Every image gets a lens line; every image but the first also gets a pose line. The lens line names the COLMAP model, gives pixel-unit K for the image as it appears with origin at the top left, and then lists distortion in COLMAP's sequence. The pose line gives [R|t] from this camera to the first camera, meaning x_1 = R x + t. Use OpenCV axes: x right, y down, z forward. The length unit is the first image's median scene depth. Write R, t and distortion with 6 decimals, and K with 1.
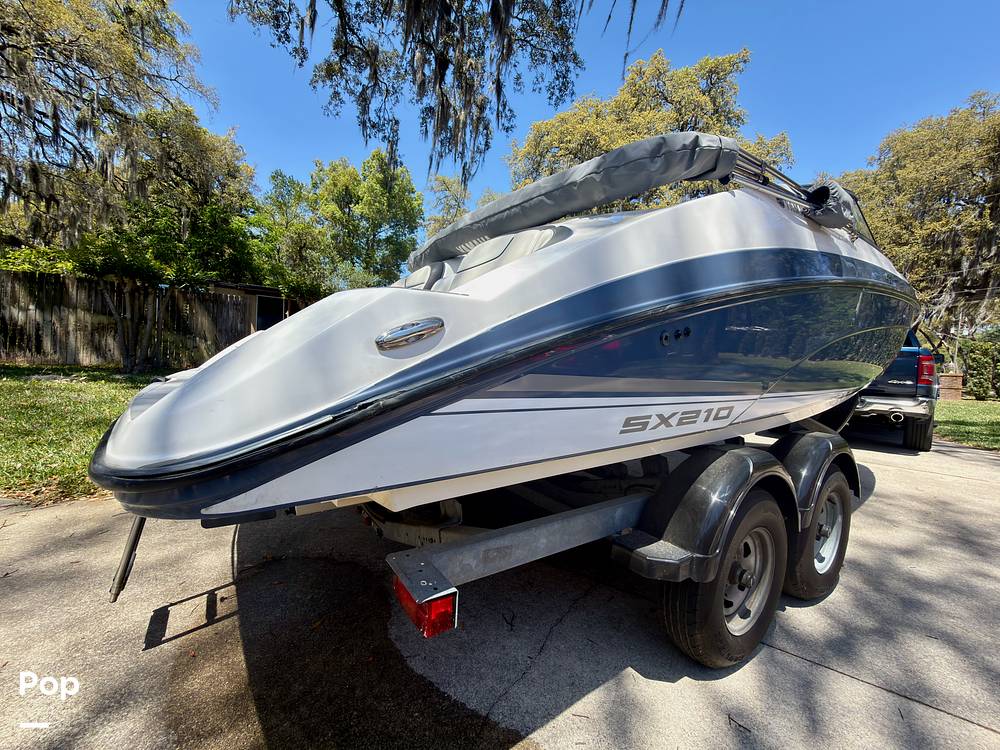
lens RADIAL K [[394.2, 0, 495.4], [0, 394.2, 370.0], [0, 0, 1]] dist [0.001372, 0.000152]
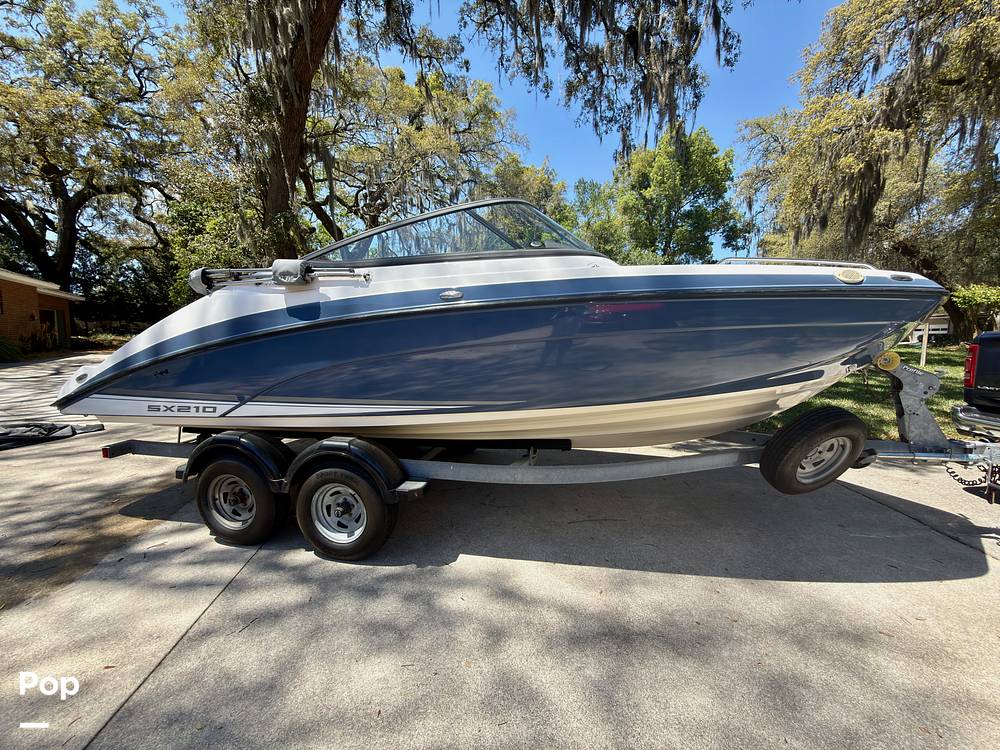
lens RADIAL K [[394.2, 0, 495.4], [0, 394.2, 370.0], [0, 0, 1]] dist [0.001372, 0.000152]
pose [[0.682193, 0.022064, -0.730839, 0.242960], [0.010644, 0.999139, 0.040100, -0.012345], [0.731095, -0.035135, 0.681371, 0.057544]]
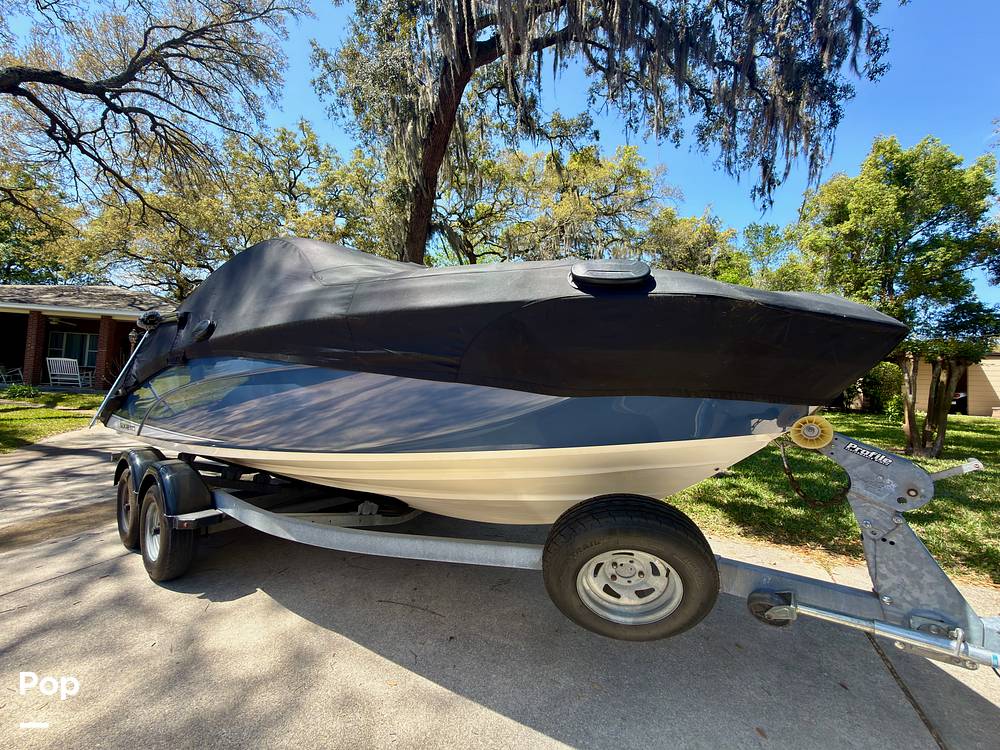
lens RADIAL K [[394.2, 0, 495.4], [0, 394.2, 370.0], [0, 0, 1]] dist [0.001372, 0.000152]
pose [[0.327842, -0.077609, -0.941539, 0.299369], [-0.045567, 0.994161, -0.097813, -0.011646], [0.943633, 0.074970, 0.322392, 0.181565]]
